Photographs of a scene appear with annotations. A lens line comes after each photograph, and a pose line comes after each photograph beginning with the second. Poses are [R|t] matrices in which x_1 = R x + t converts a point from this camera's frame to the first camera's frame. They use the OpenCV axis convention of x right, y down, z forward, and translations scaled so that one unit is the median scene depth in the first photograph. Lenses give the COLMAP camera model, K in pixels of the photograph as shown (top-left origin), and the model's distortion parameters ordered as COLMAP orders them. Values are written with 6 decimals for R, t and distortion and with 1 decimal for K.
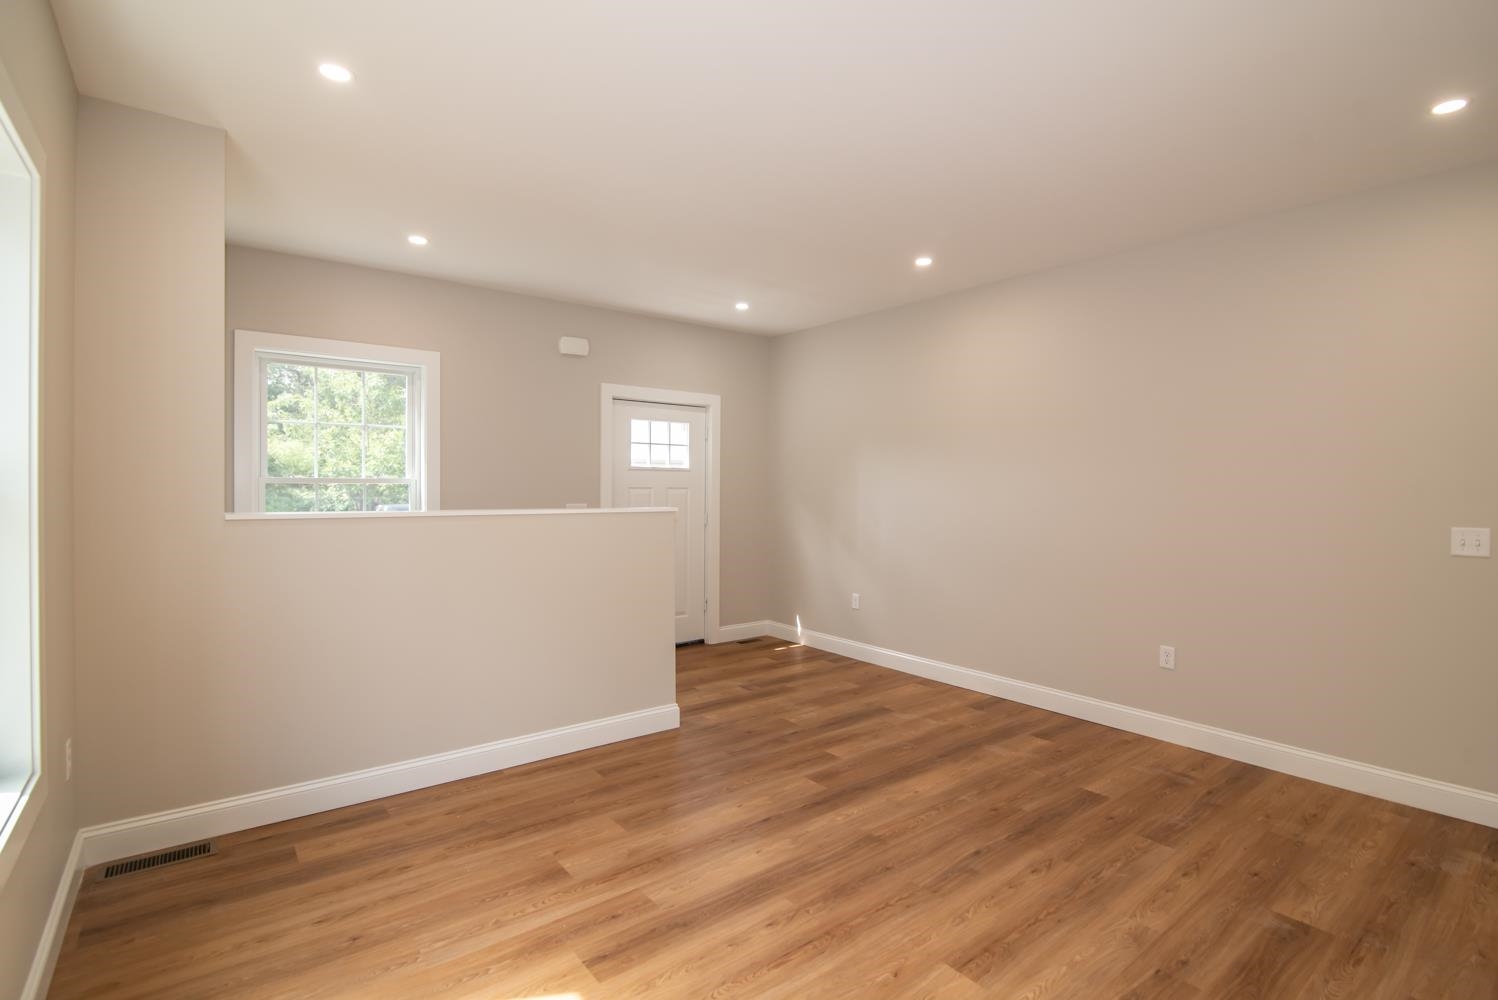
lens RADIAL K [[706.5, 0, 753.8], [0, 706.5, 491.1], [0, 0, 1]] dist [-0.001817, -0.000160]
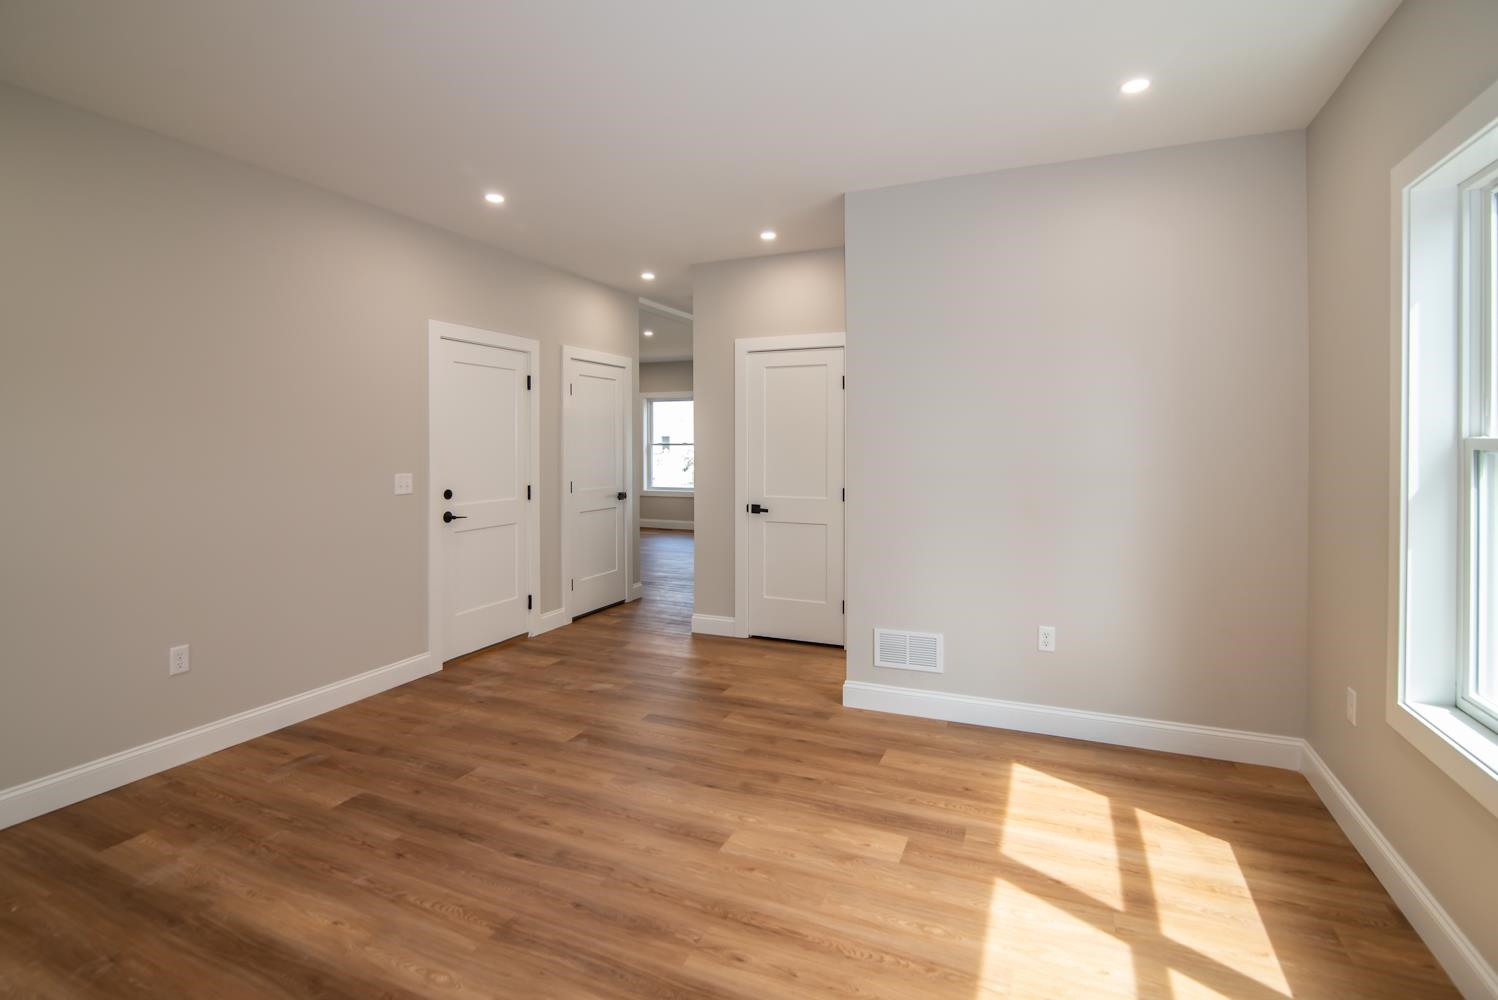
lens RADIAL K [[726.6, 0, 744.4], [0, 726.6, 447.1], [0, 0, 1]] dist [-0.012426, 0.000419]
pose [[-0.470756, -0.009349, 0.882214, -0.551283], [0.005346, 0.999895, 0.013449, -0.018102], [-0.882247, 0.011048, -0.470657, 1.026515]]
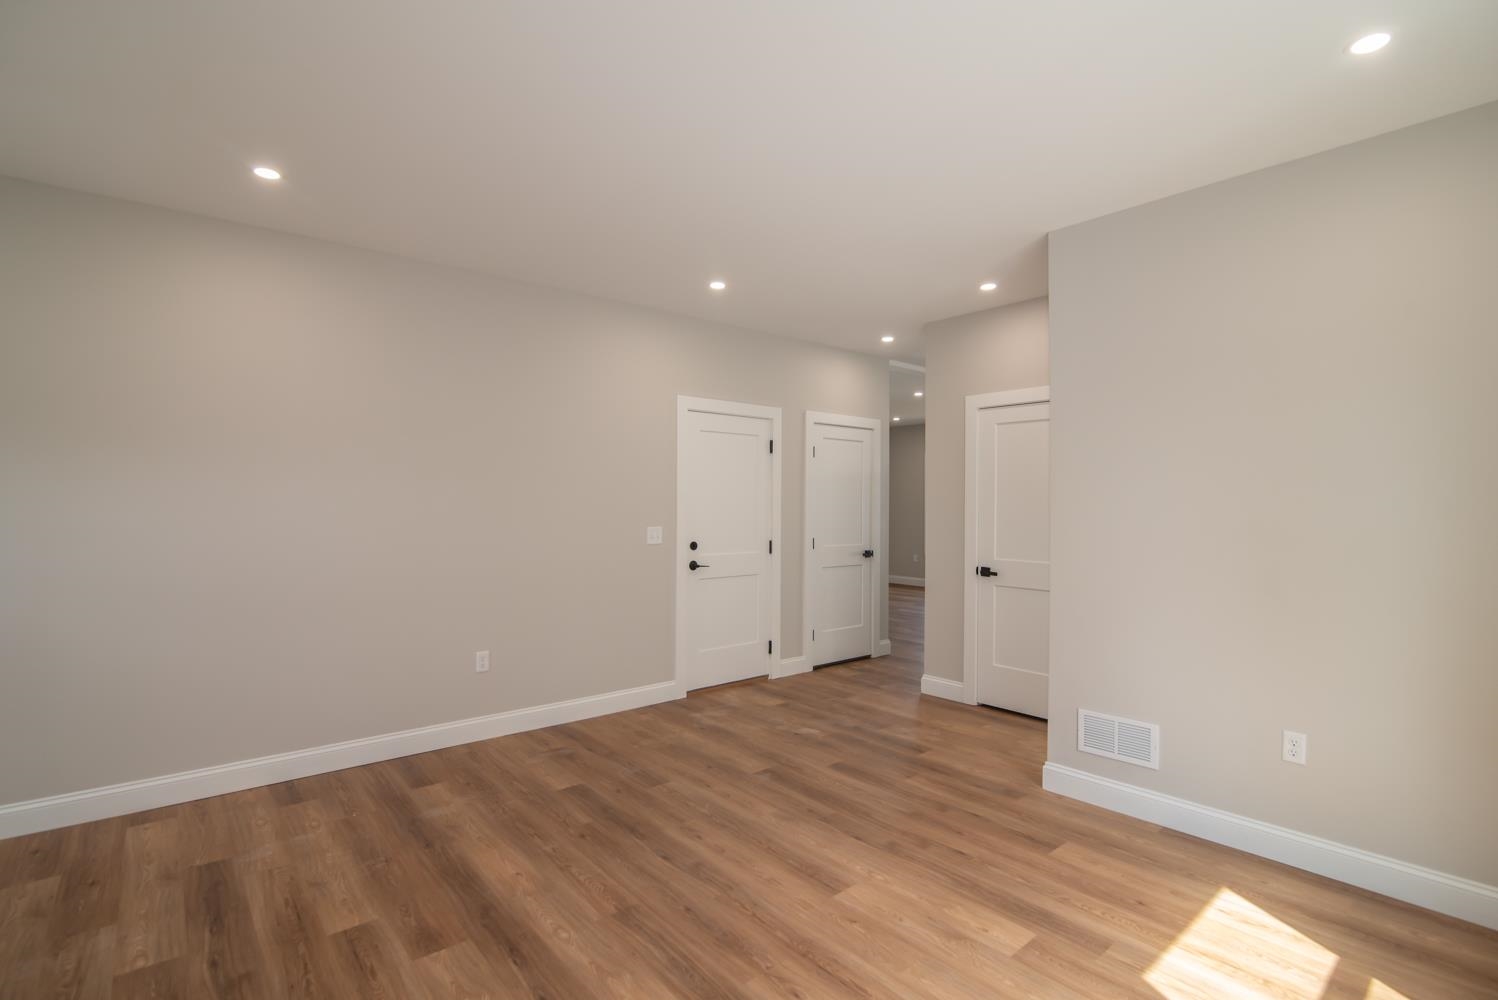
lens RADIAL K [[713.1, 0, 745.6], [0, 713.1, 502.5], [0, 0, 1]] dist [-0.012638, 0.000345]
pose [[-0.033567, -0.004284, 0.999427, -0.641368], [0.001653, 0.999989, 0.004342, -0.014155], [-0.999435, 0.001798, -0.033560, 0.800075]]
